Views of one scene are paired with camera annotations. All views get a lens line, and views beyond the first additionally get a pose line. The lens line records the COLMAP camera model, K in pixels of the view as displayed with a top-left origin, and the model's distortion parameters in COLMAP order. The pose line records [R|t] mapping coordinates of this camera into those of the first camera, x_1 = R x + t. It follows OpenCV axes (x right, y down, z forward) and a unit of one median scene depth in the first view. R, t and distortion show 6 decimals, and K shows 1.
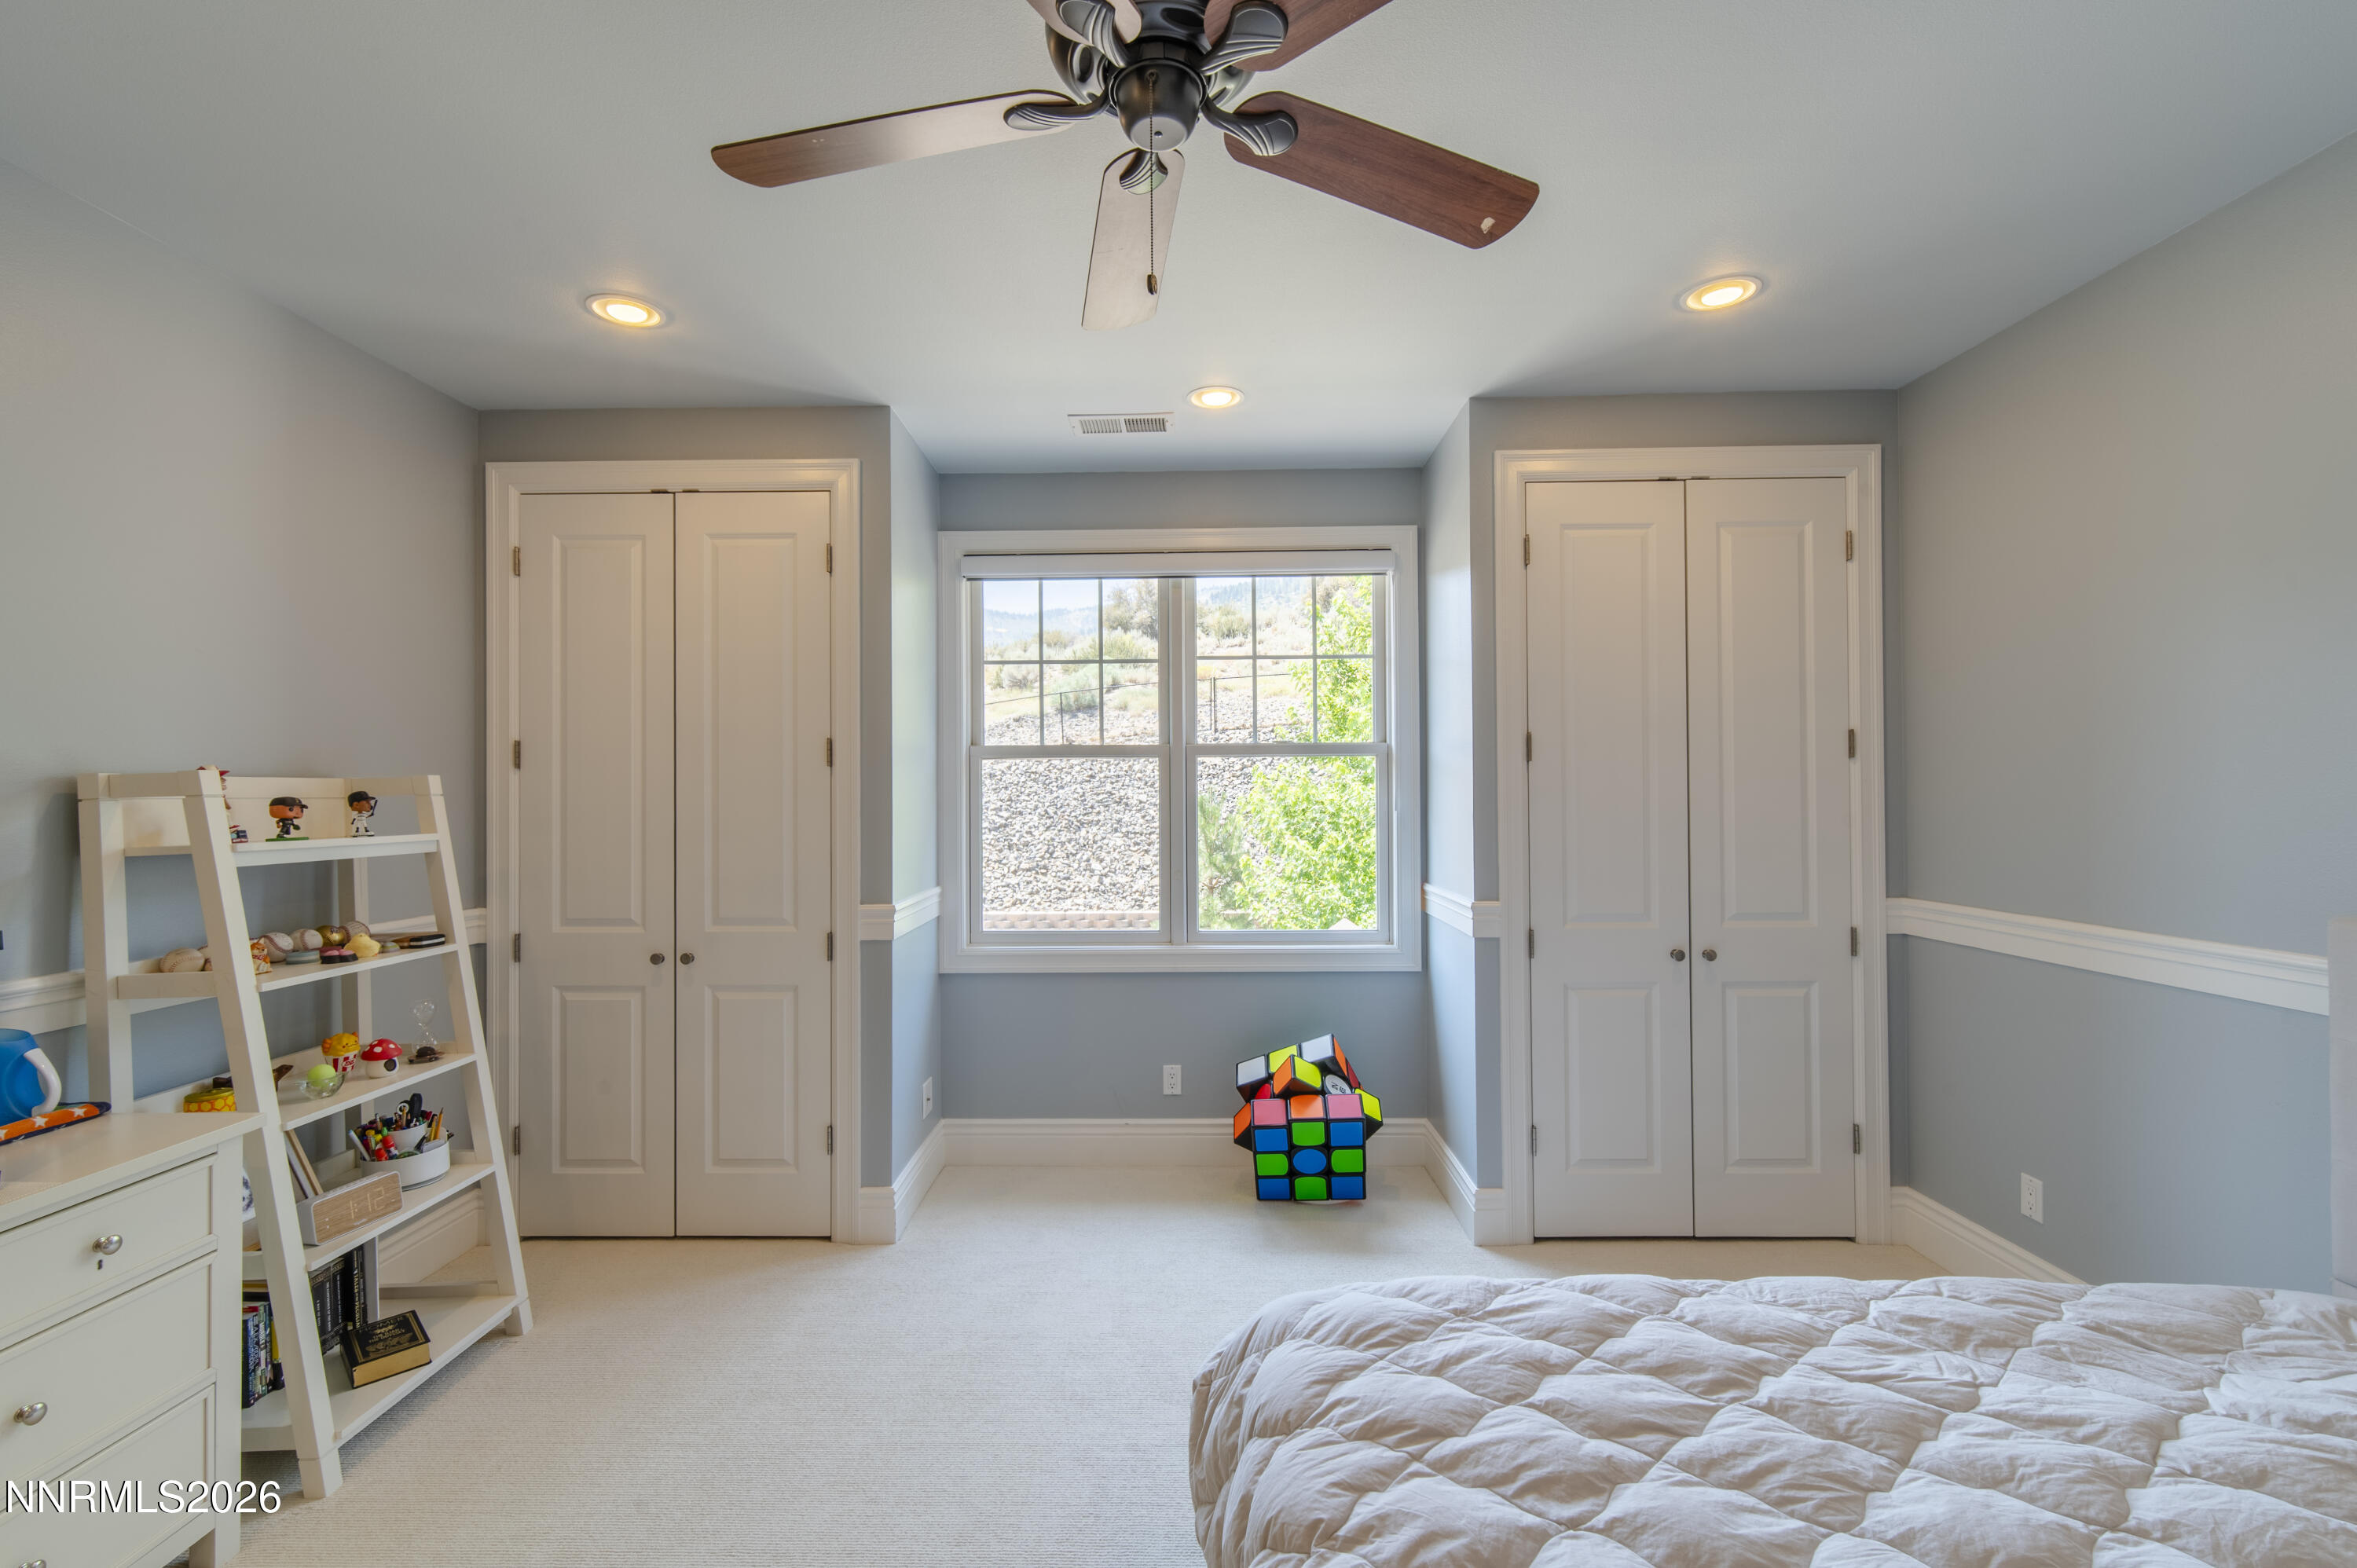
lens RADIAL K [[1026.9, 0, 1172.4], [0, 1026.9, 788.9], [0, 0, 1]] dist [0.002367, -0.000245]
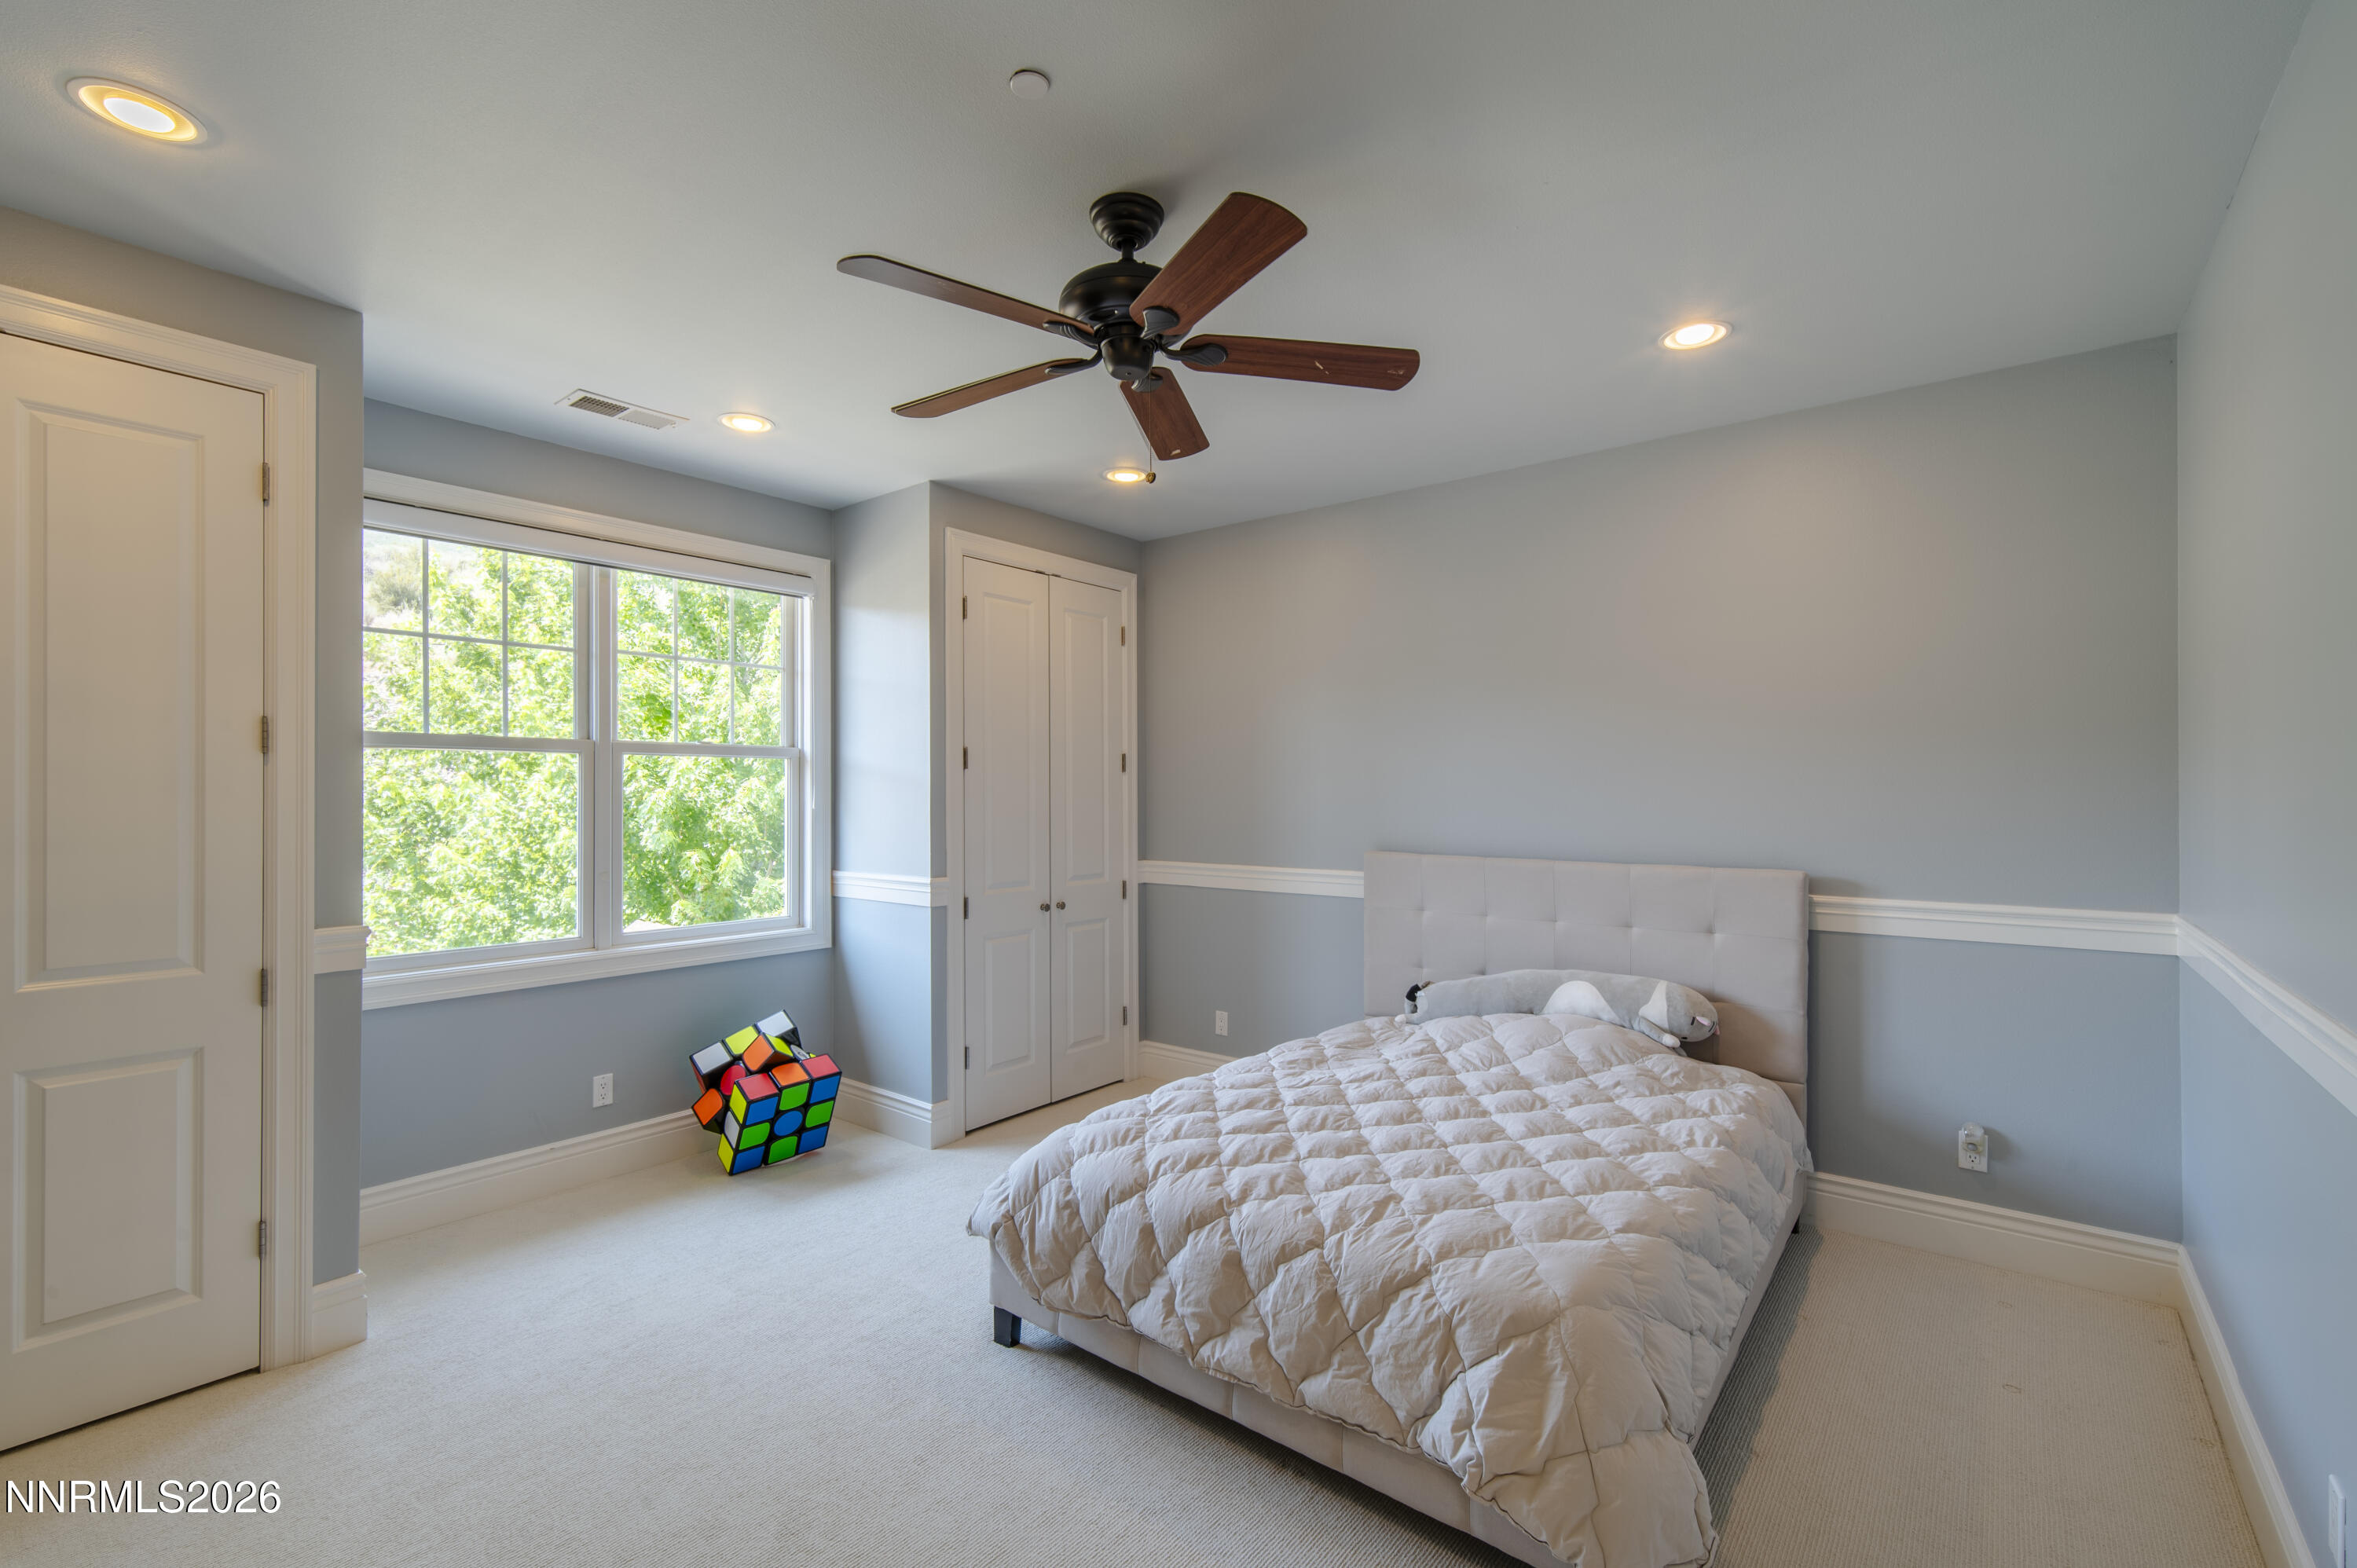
lens RADIAL K [[1026.9, 0, 1172.4], [0, 1026.9, 788.9], [0, 0, 1]] dist [0.002367, -0.000245]
pose [[0.609131, 0.009062, 0.793018, -0.530238], [-0.007605, 0.999955, -0.005585, 0.003797], [-0.793033, -0.002629, 0.609173, -0.007223]]
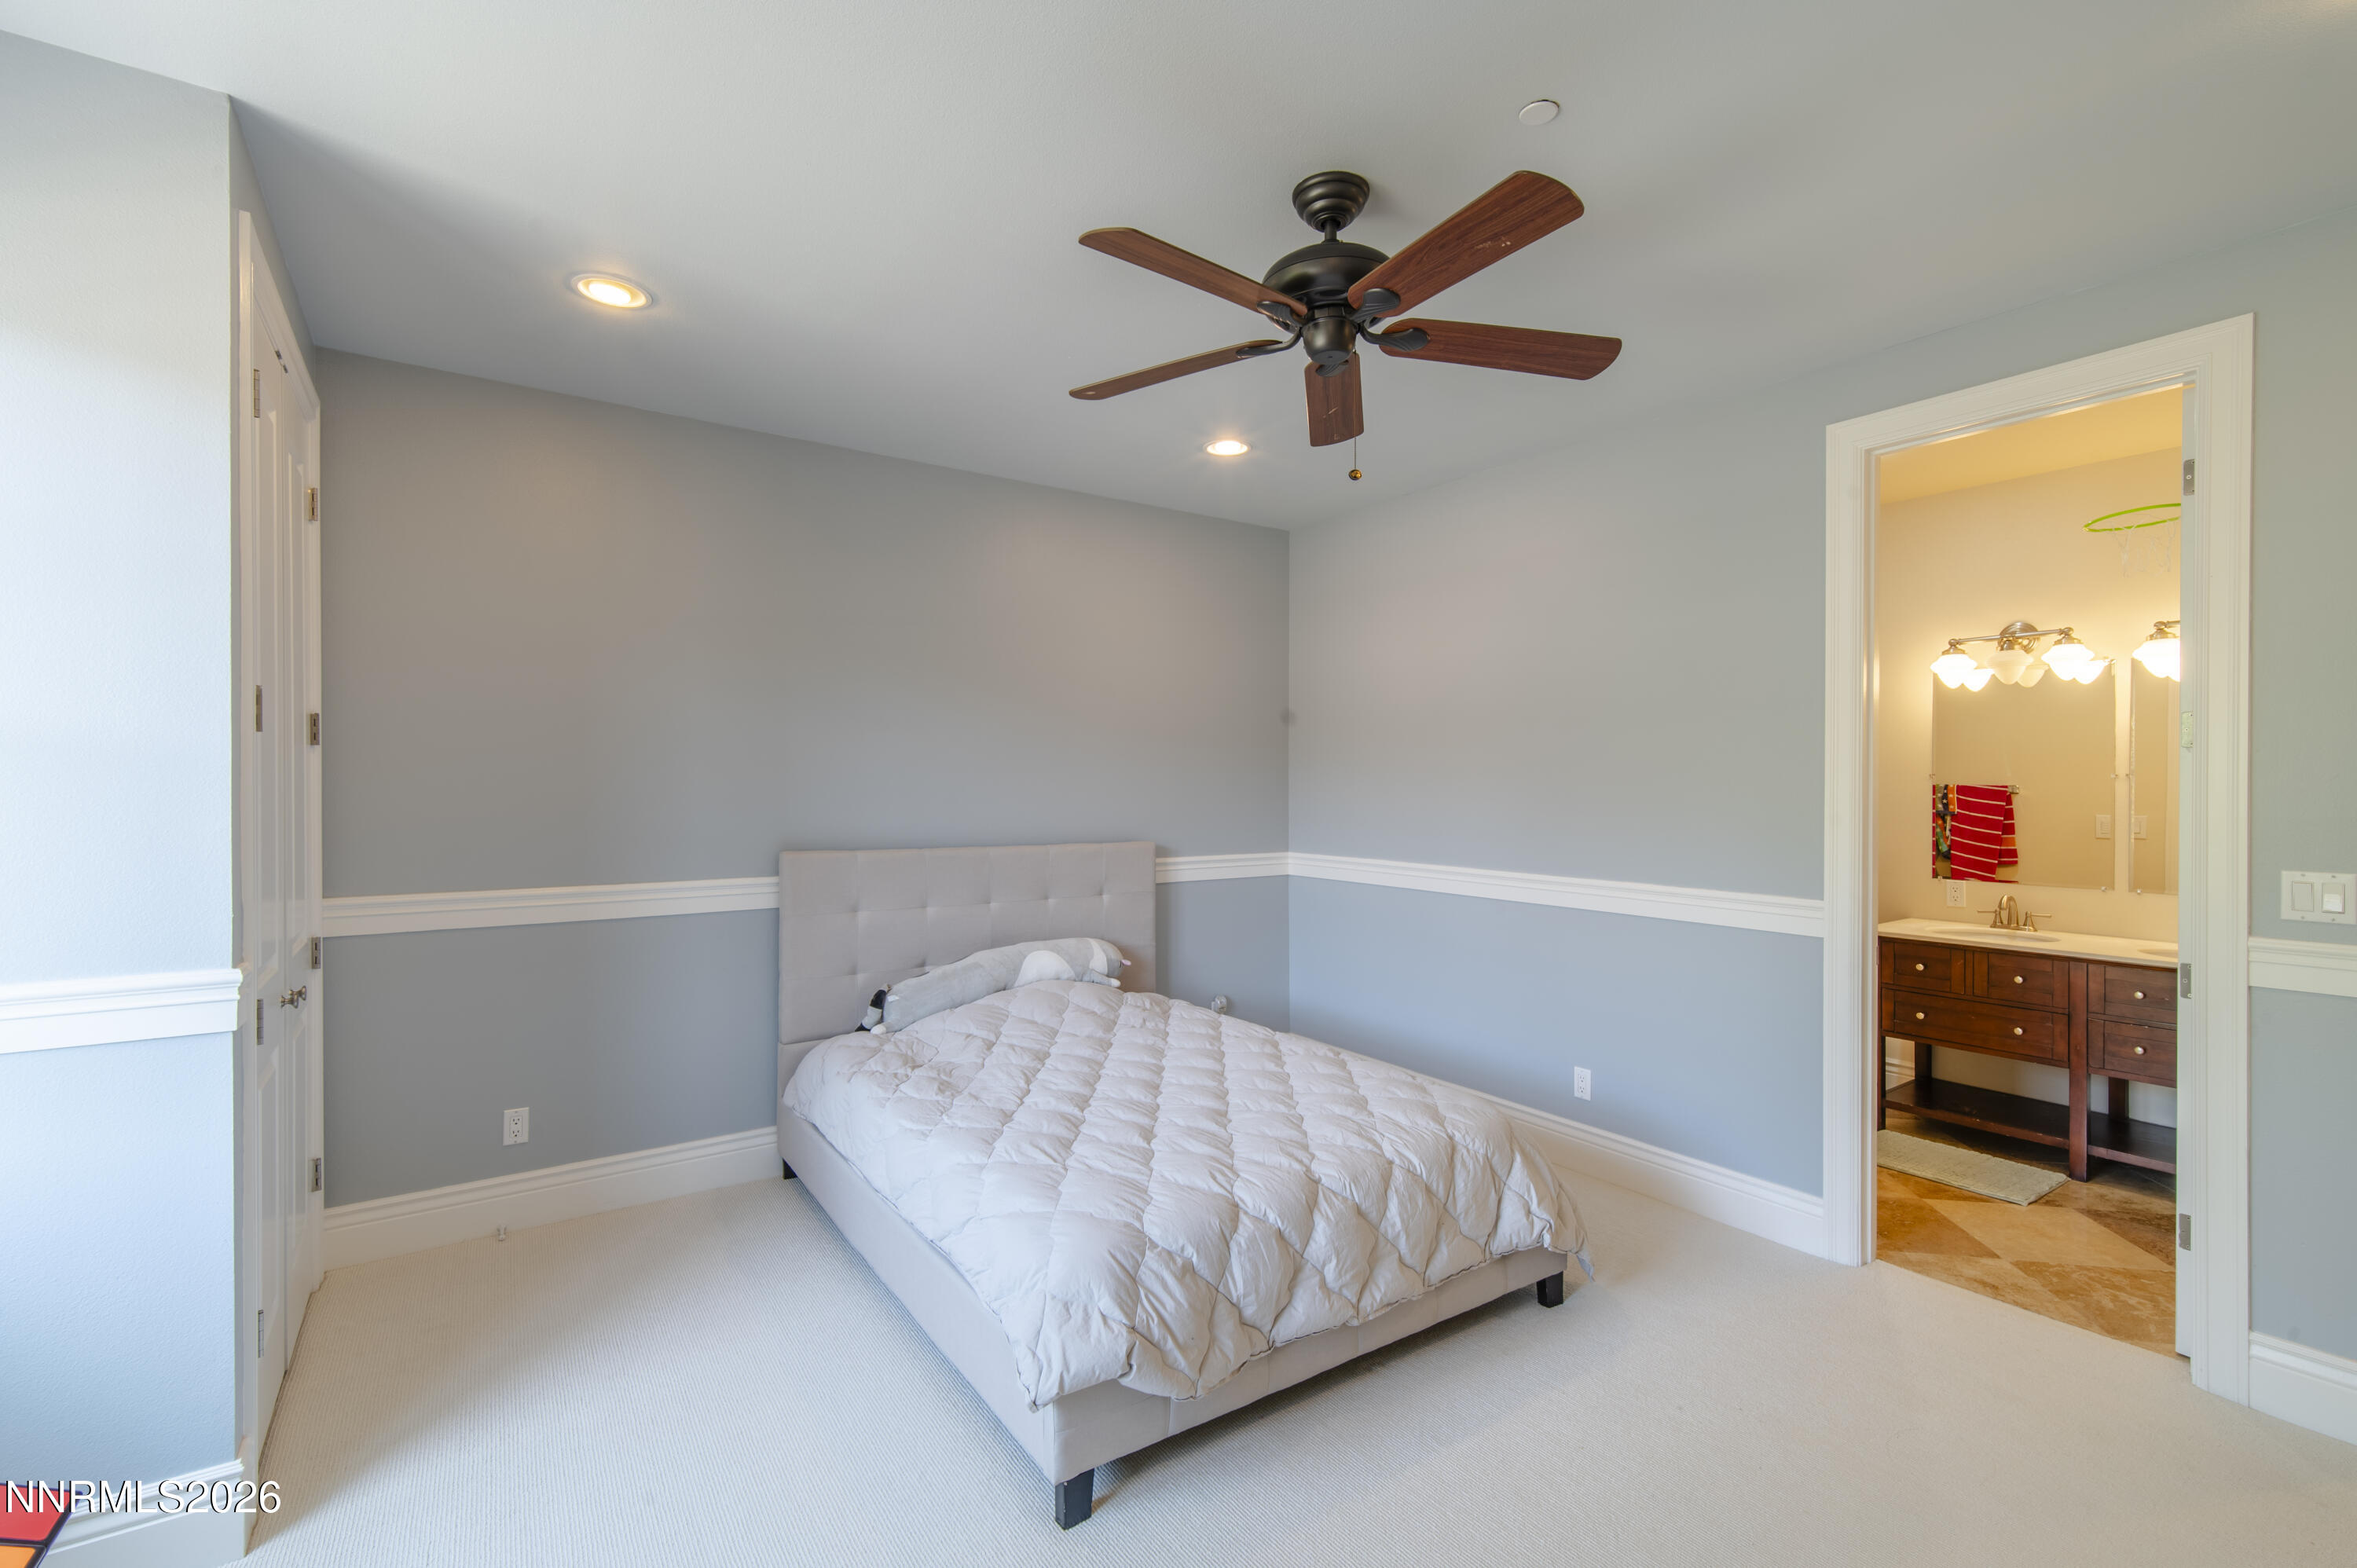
lens RADIAL K [[1015.9, 0, 1156.8], [0, 1015.9, 793.0], [0, 0, 1]] dist [0.014098, 0.000036]
pose [[-0.575736, 0.003426, 0.817628, -0.480382], [0.000355, 0.999992, -0.003940, 0.014375], [-0.817635, -0.001978, -0.575733, 0.919293]]
